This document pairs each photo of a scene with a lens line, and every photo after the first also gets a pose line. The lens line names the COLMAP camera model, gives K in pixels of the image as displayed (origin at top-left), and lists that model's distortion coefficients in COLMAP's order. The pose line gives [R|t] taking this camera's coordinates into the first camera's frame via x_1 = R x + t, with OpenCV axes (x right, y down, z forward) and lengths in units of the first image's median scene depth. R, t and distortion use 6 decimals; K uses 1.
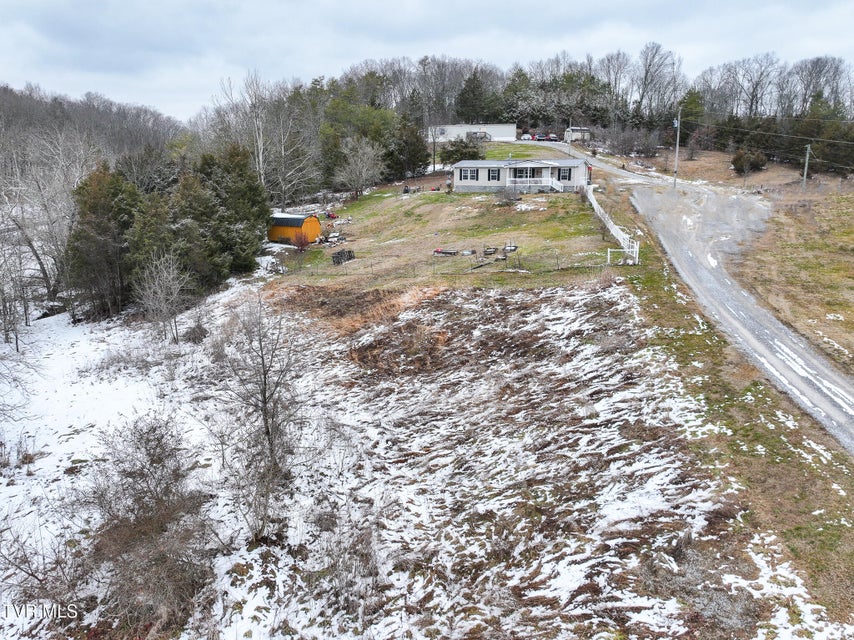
lens RADIAL K [[601.0, 0, 428.5], [0, 601.0, 321.6], [0, 0, 1]] dist [-0.003357, 0.019253]
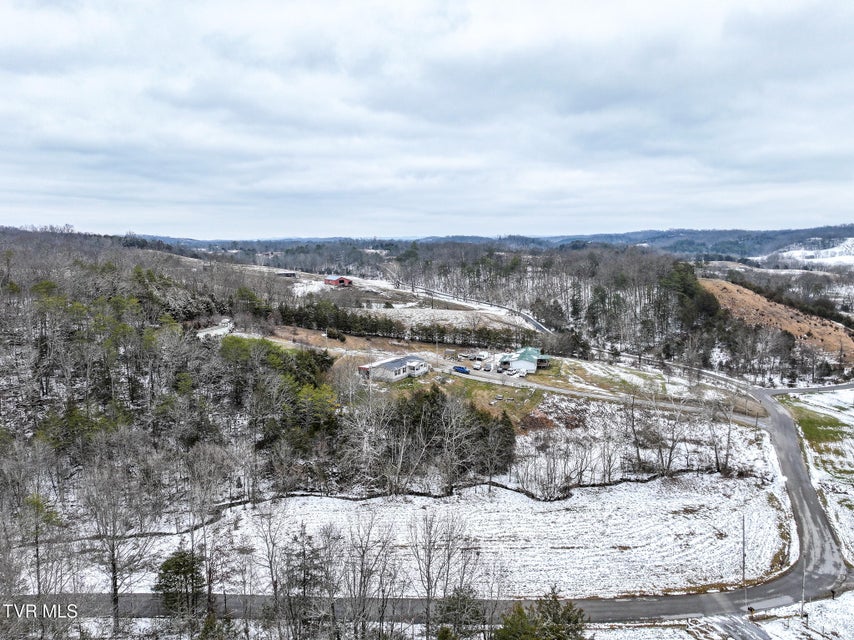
lens RADIAL K [[601.0, 0, 425.8], [0, 601.0, 320.5], [0, 0, 1]] dist [-0.003357, 0.019253]
pose [[0.118160, -0.128332, 0.984667, -4.336768], [0.243758, 0.965021, 0.096520, -1.329976], [-0.962611, 0.228616, 0.145308, 1.264133]]
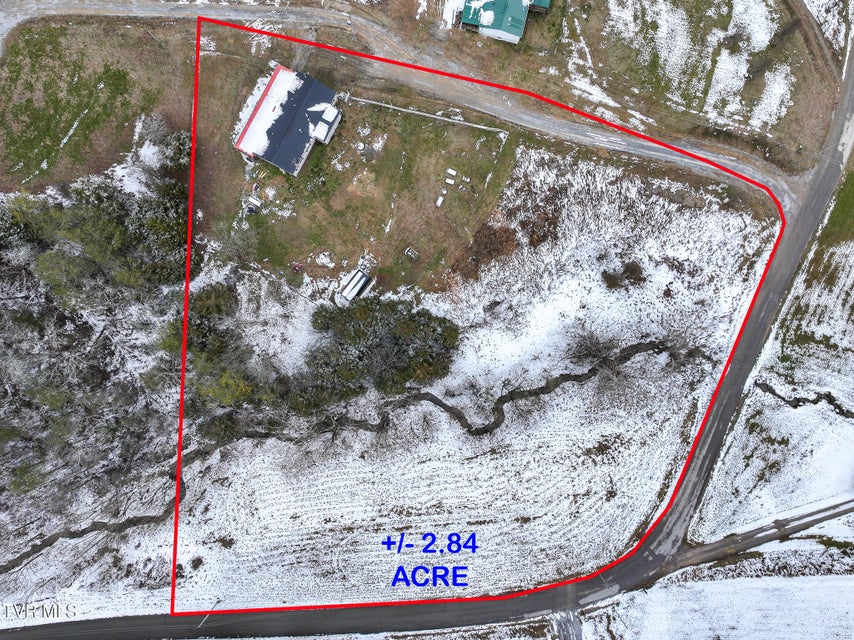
lens RADIAL K [[601.0, 0, 428.7], [0, 601.0, 316.6], [0, 0, 1]] dist [-0.003357, 0.019253]
pose [[0.066124, -0.997748, 0.011231, -0.615589], [0.241742, 0.026939, 0.969966, -3.339879], [-0.968085, -0.061423, 0.242979, 0.804118]]
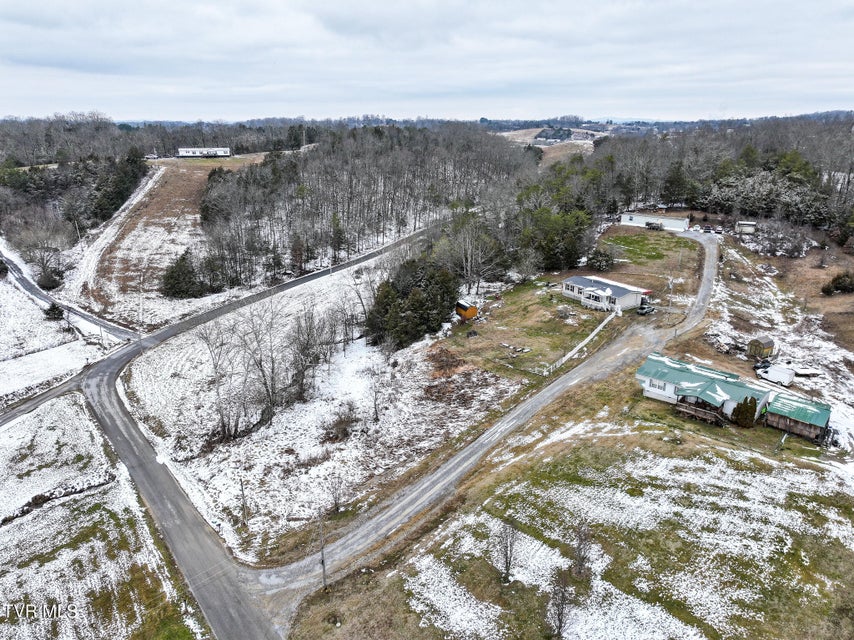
lens RADIAL K [[601.0, 0, 426.0], [0, 601.0, 320.8], [0, 0, 1]] dist [-0.003357, 0.019253]
pose [[0.838780, 0.176596, -0.515035, 1.428082], [-0.139519, 0.984068, 0.110200, -0.637637], [0.526291, -0.020576, 0.850056, -1.613664]]
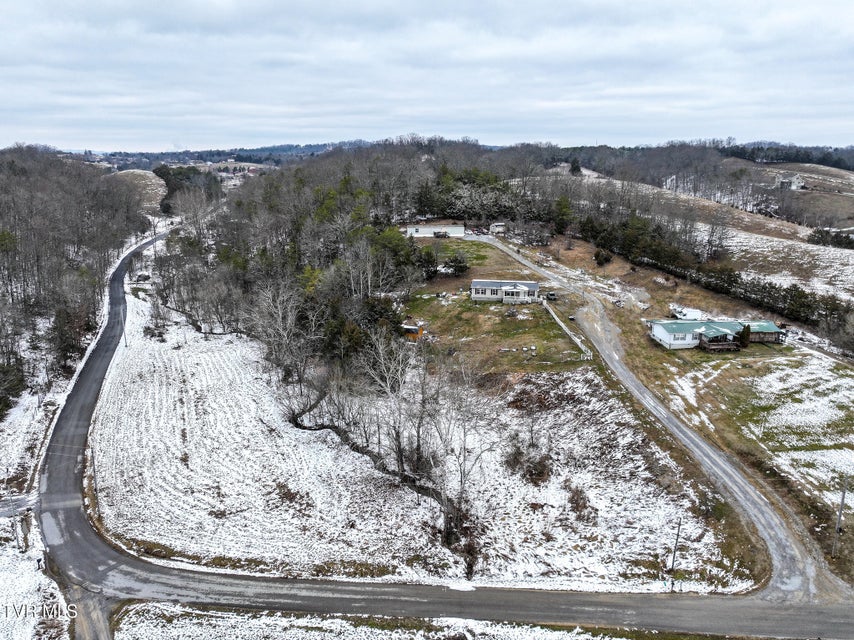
lens RADIAL K [[601.0, 0, 426.1], [0, 601.0, 321.6], [0, 0, 1]] dist [-0.003357, 0.019253]
pose [[0.967035, -0.063348, 0.246636, -1.281423], [0.058089, 0.997903, 0.028549, -0.479521], [-0.247928, -0.013281, 0.968688, -1.783098]]
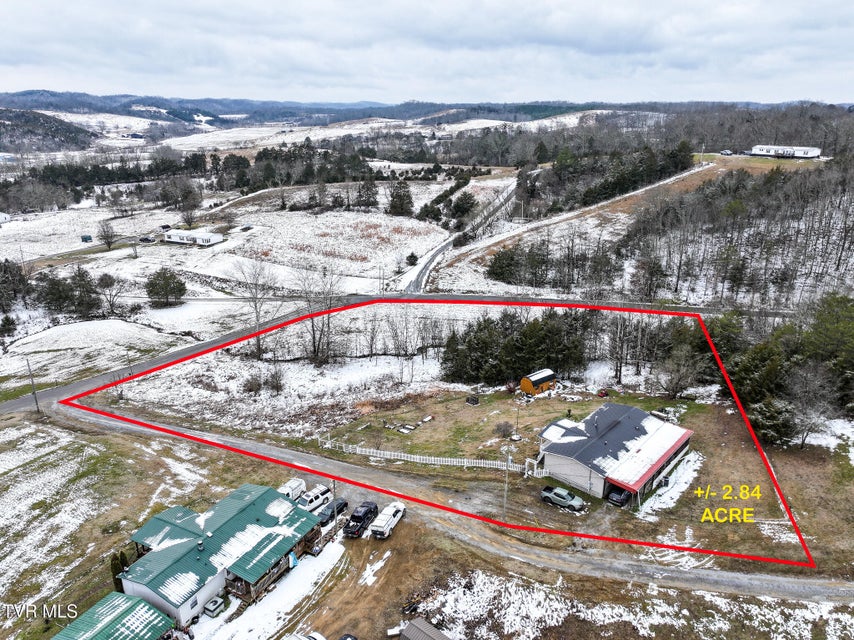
lens RADIAL K [[601.0, 0, 425.1], [0, 601.0, 321.3], [0, 0, 1]] dist [-0.003357, 0.019253]
pose [[-0.311822, 0.324665, -0.892950, 2.314909], [-0.230738, 0.885800, 0.402639, -1.650457], [0.921698, 0.331589, -0.201299, 1.960909]]
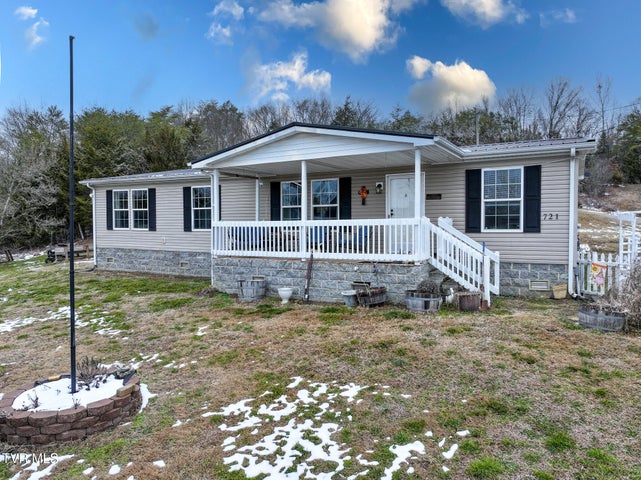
lens RADIAL K [[451.1, 0, 321.0], [0, 451.1, 238.0], [0, 0, 1]] dist [-0.003357, 0.019253]
pose [[0.994290, 0.000668, -0.106714, 0.391242], [-0.022213, 0.979374, -0.200832, -0.431360], [0.104378, 0.202056, 0.973796, 1.818485]]
